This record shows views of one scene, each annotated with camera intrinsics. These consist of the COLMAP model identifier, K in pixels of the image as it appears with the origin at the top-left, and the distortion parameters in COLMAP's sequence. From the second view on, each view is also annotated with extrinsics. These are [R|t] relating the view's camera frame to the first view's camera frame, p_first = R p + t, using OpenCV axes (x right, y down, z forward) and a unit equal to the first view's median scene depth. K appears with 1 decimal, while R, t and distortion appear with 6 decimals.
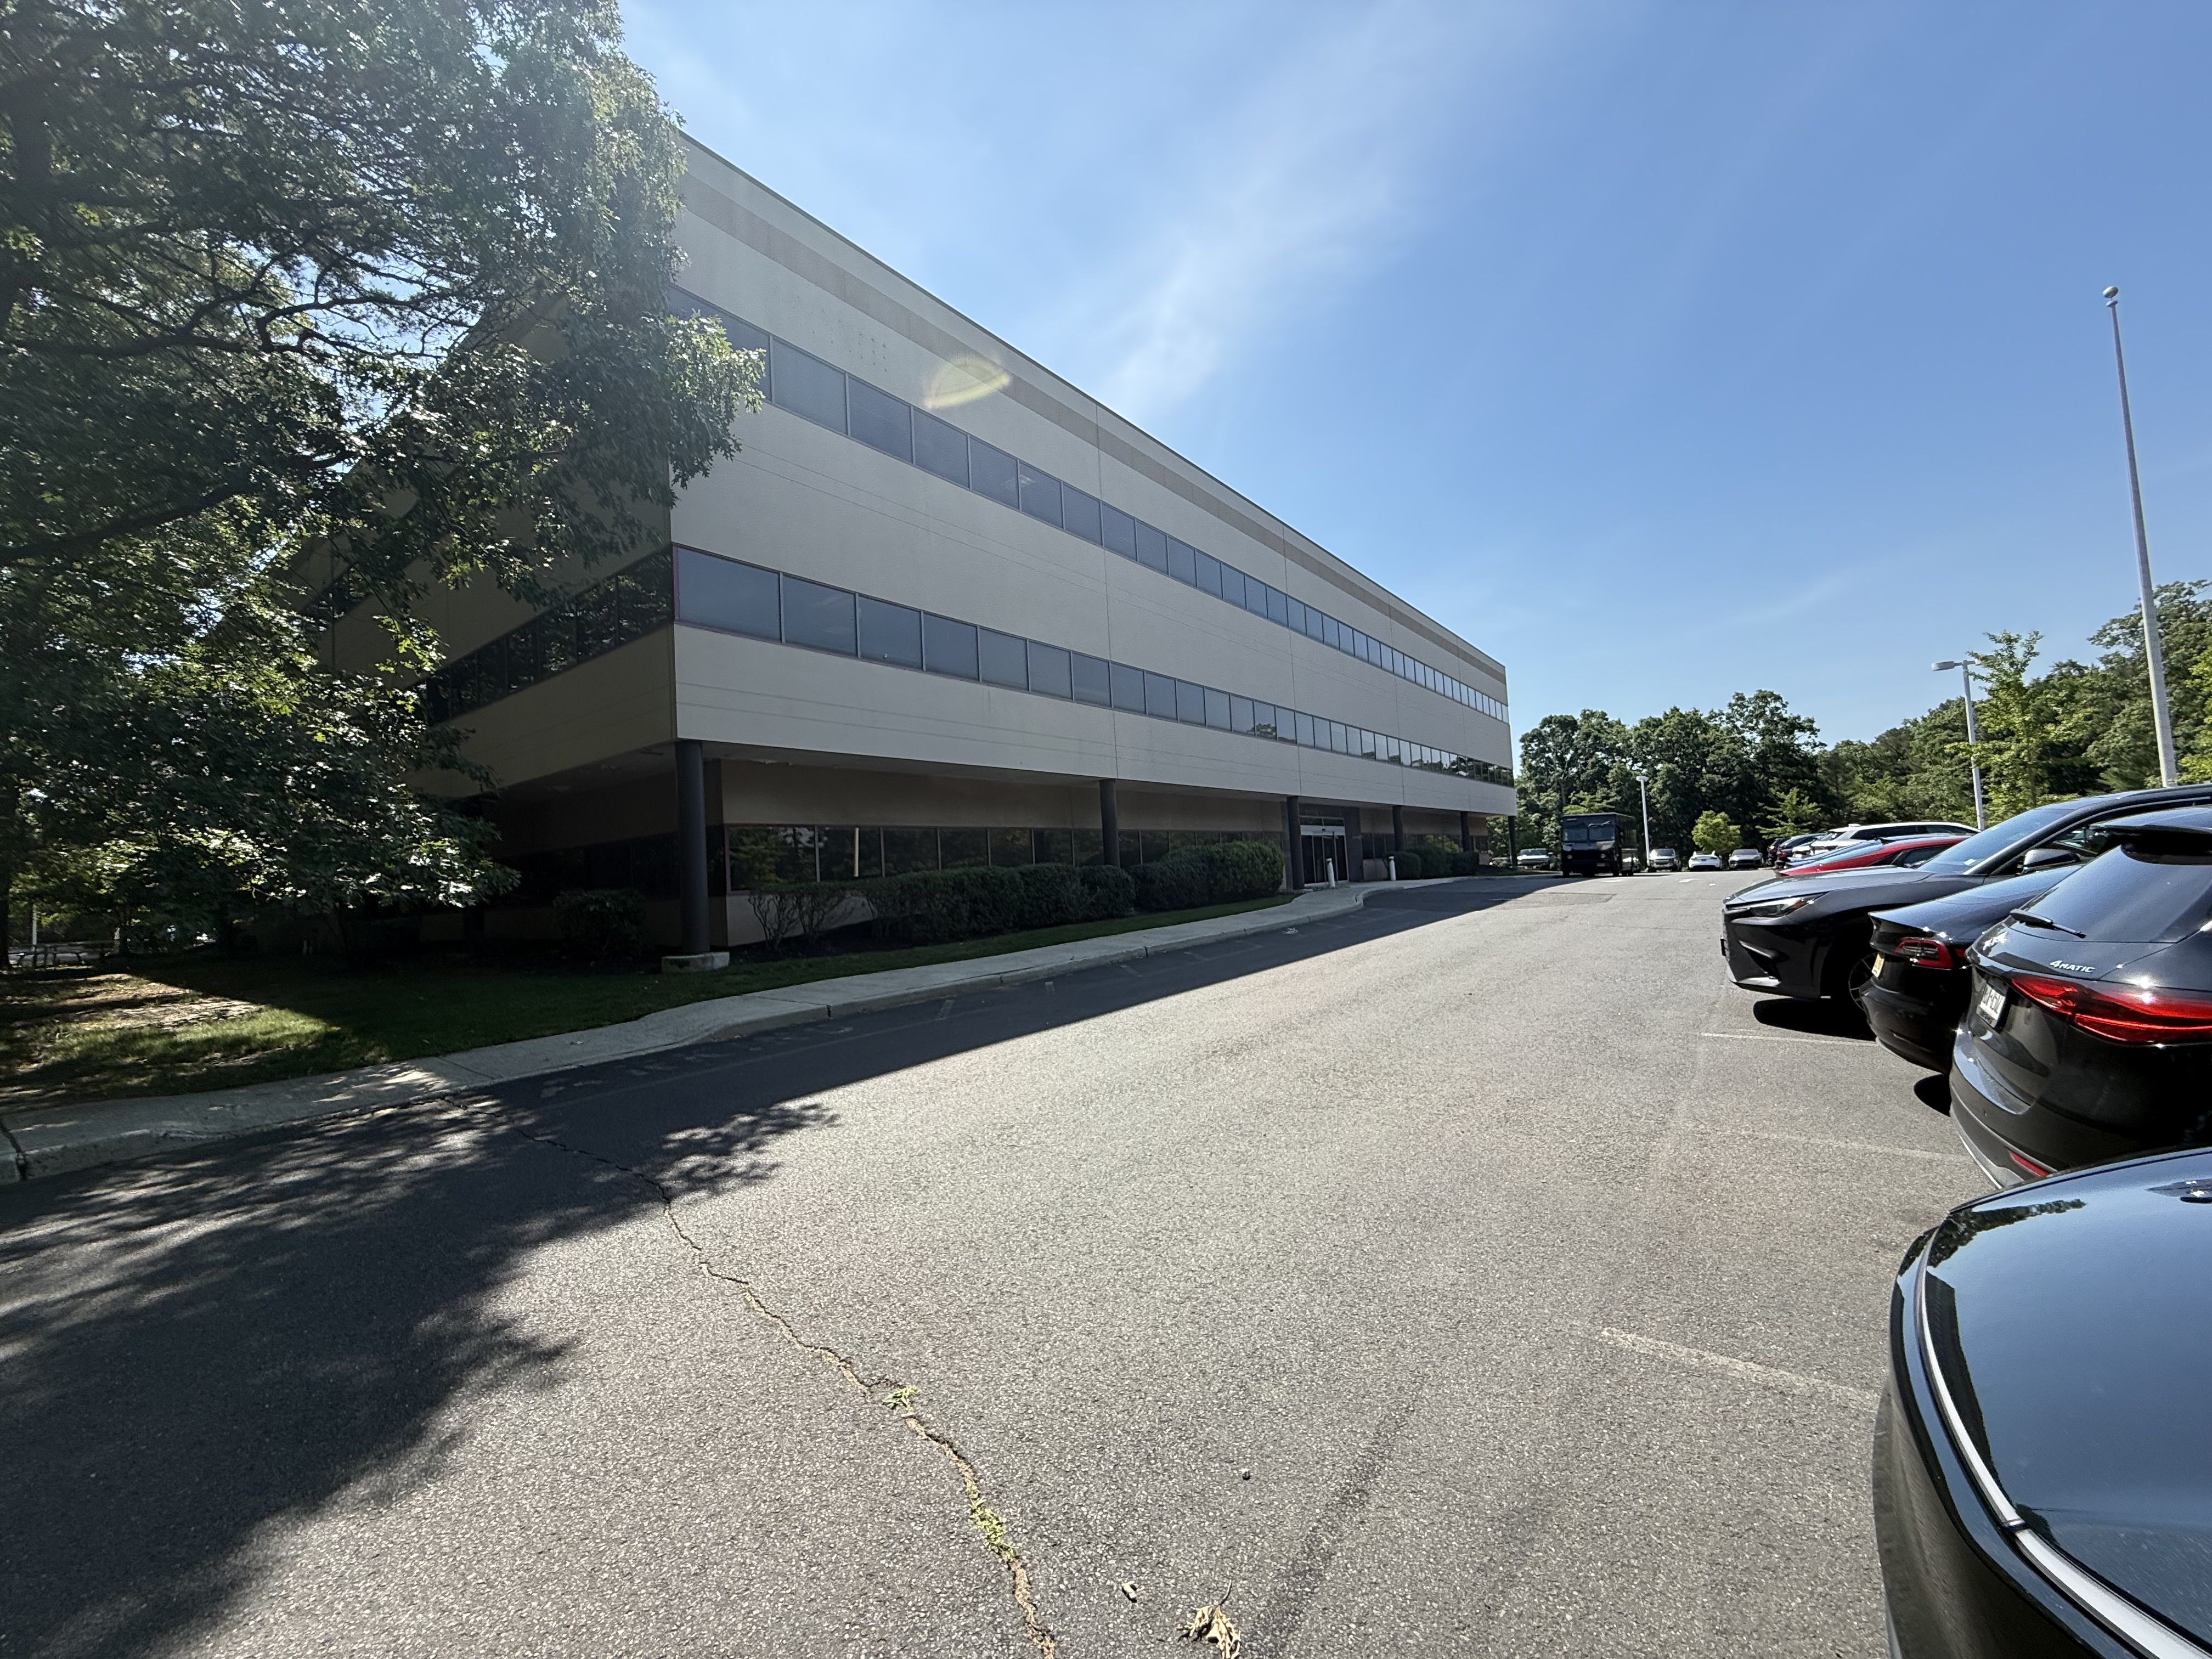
lens RADIAL K [[895.5, 0, 1103.0], [0, 895.5, 822.2], [0, 0, 1]] dist [-0.003066, -0.000406]
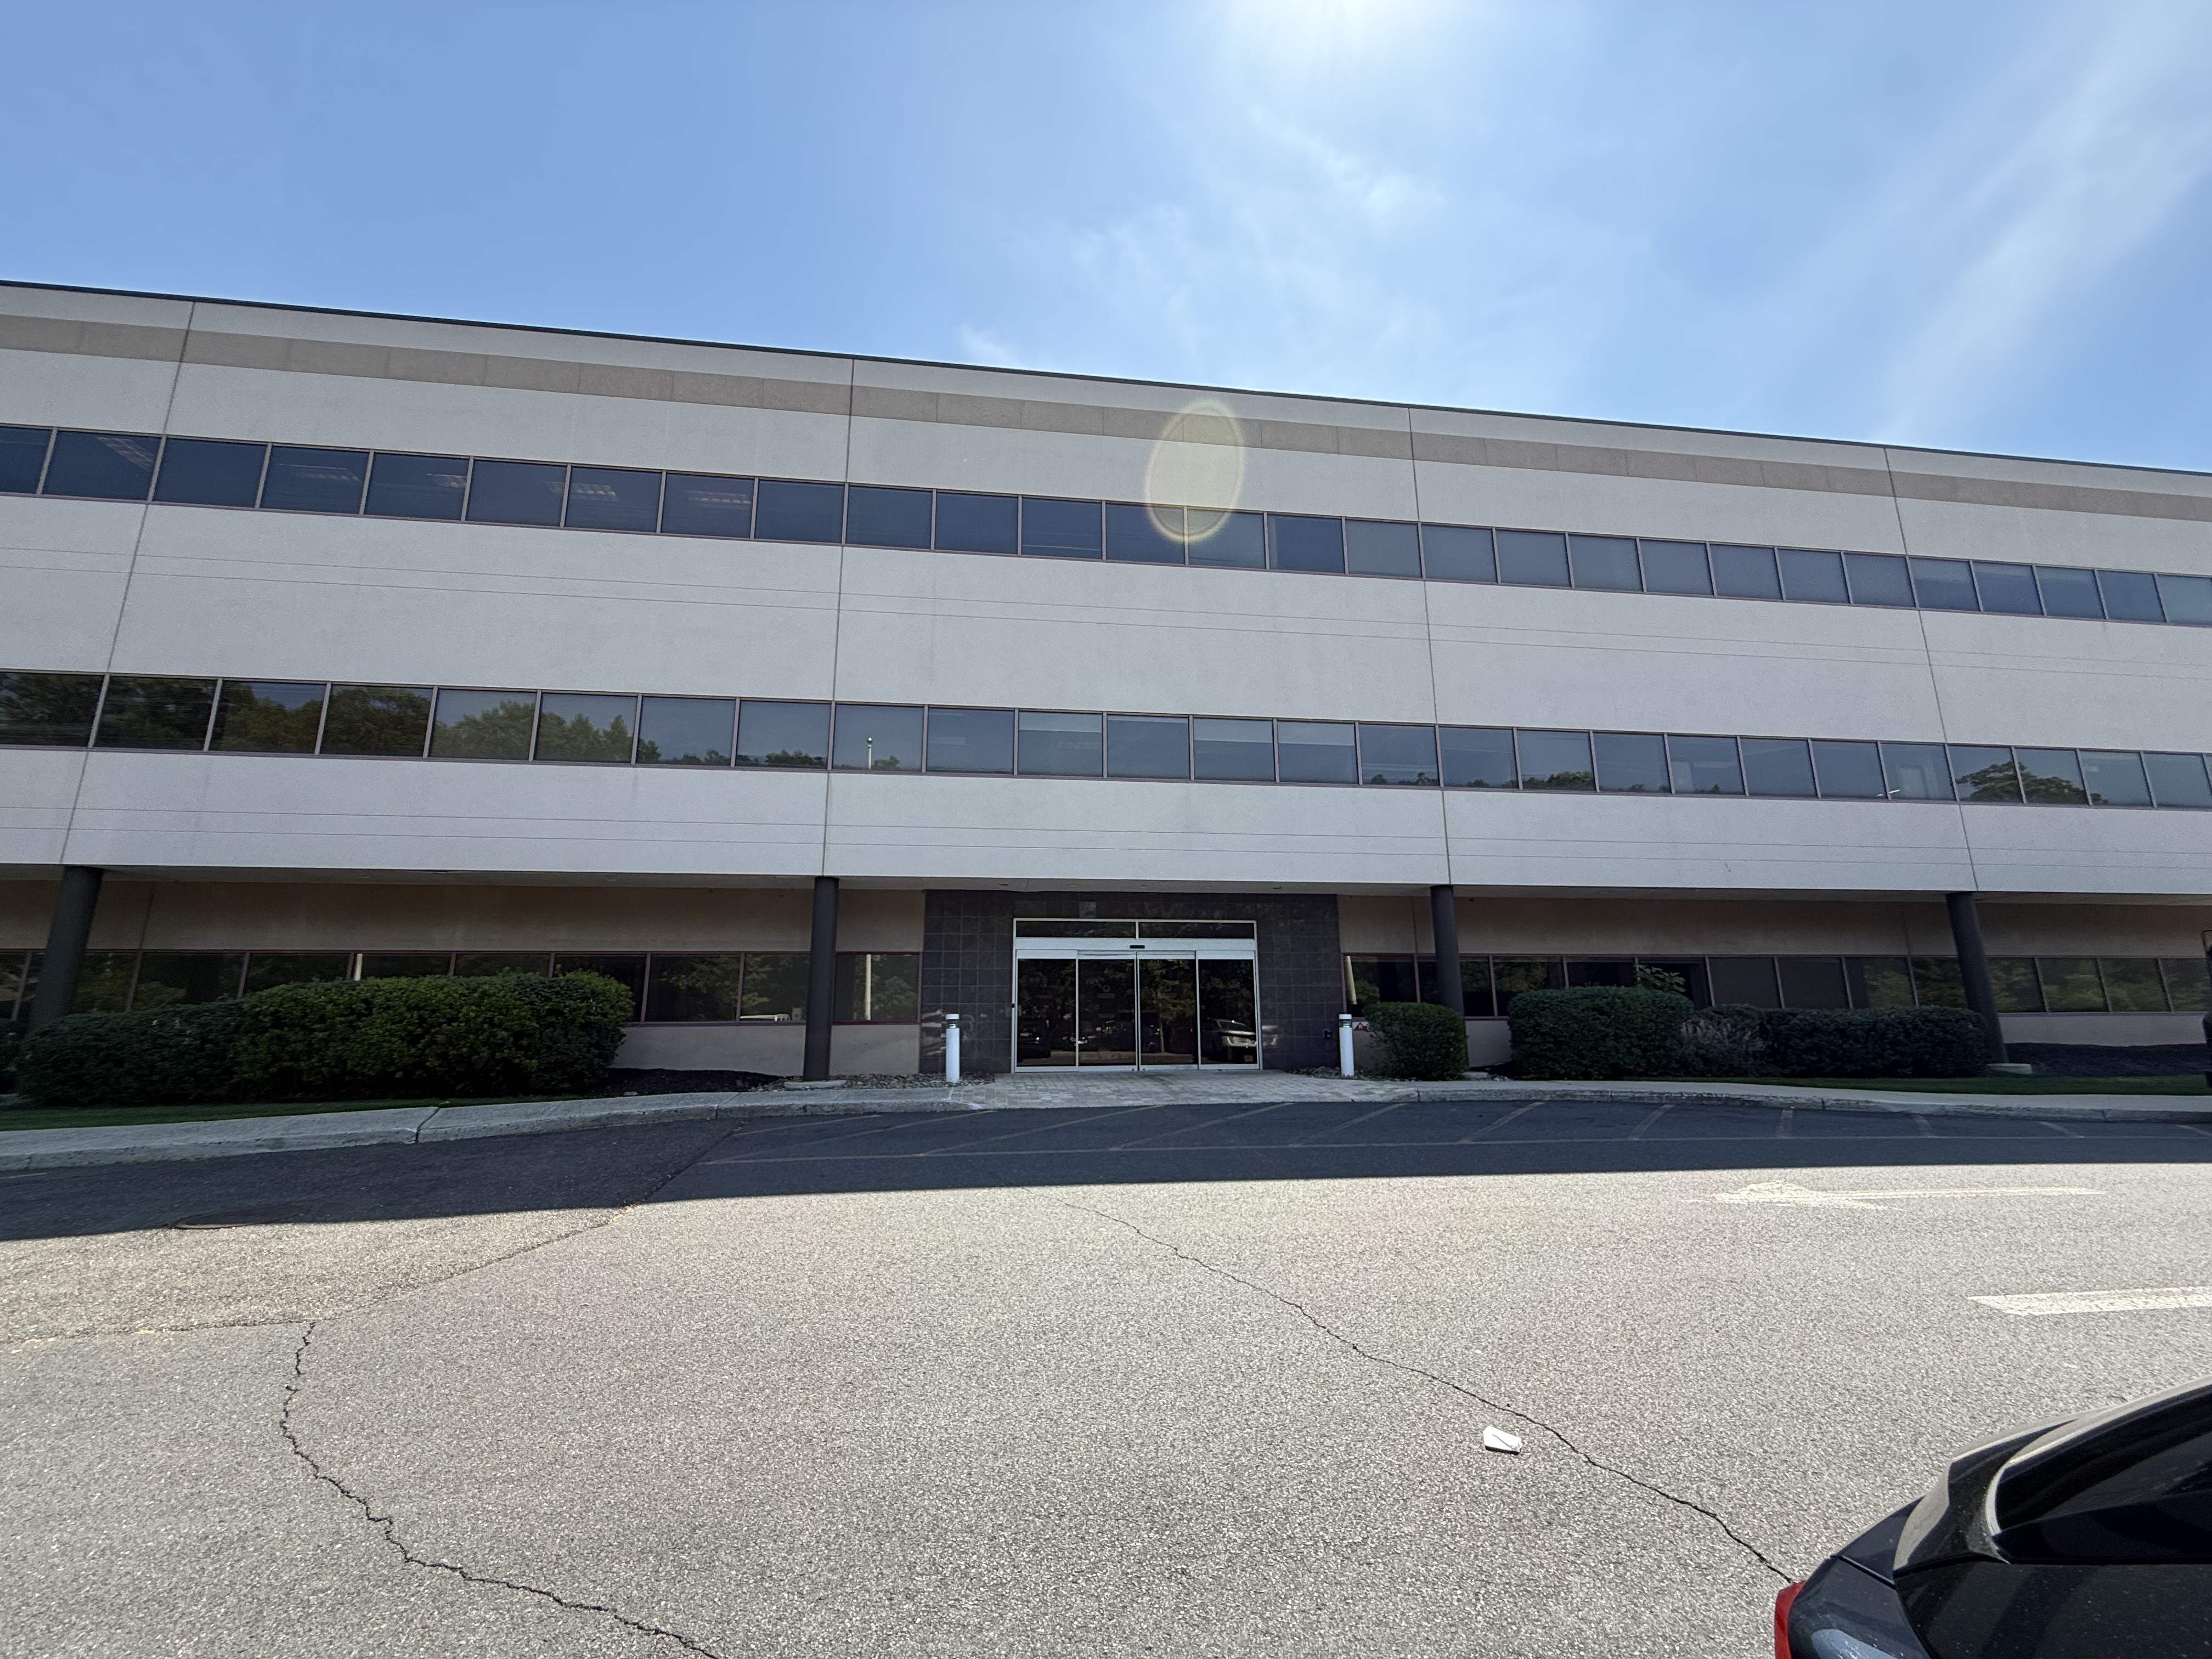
lens RADIAL K [[781.8, 0, 1102.3], [0, 781.8, 864.7], [0, 0, 1]] dist [0.002154, -0.000330]
pose [[0.678814, -0.095951, -0.728014, 4.655117], [0.013262, 0.992866, -0.118492, 0.120636], [0.734190, 0.070779, 0.675245, 6.253894]]
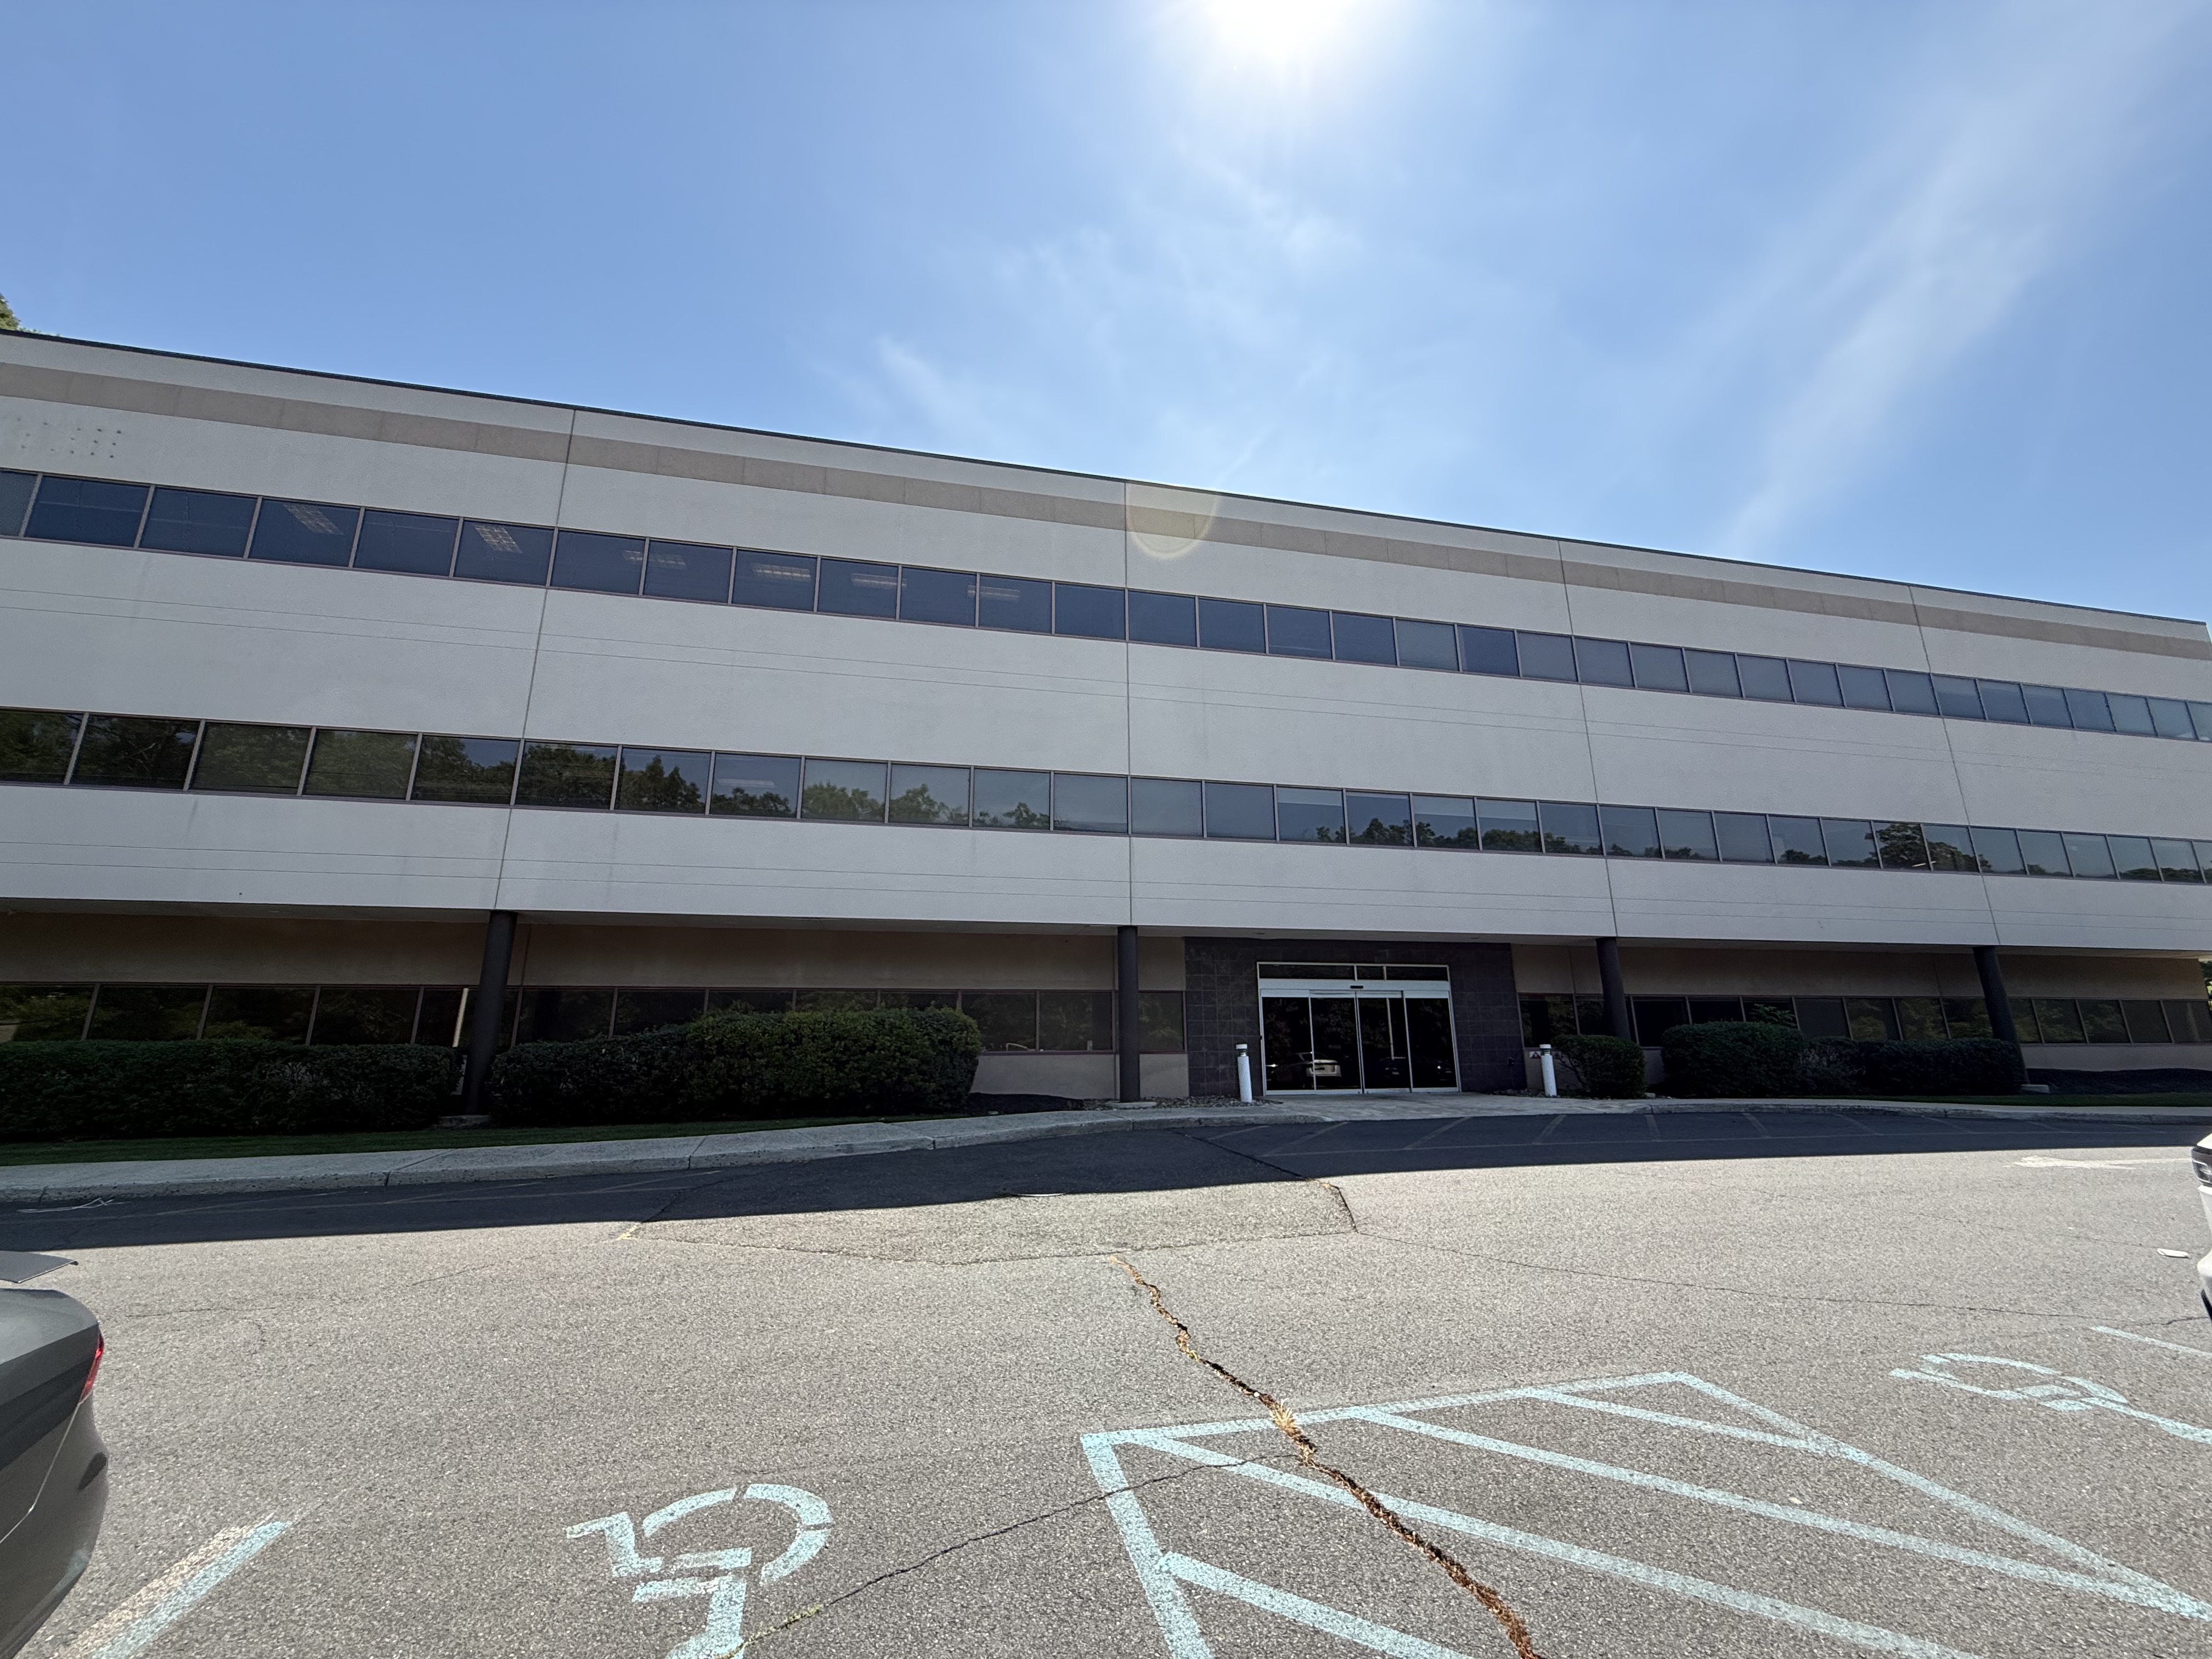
lens RADIAL K [[714.9, 0, 1087.3], [0, 714.9, 901.5], [0, 0, 1]] dist [-0.000675, 0.000242]
pose [[0.721442, -0.097363, -0.685596, 3.779045], [0.009444, 0.991358, -0.130847, 0.103818], [0.692411, 0.087923, 0.716126, 5.031793]]
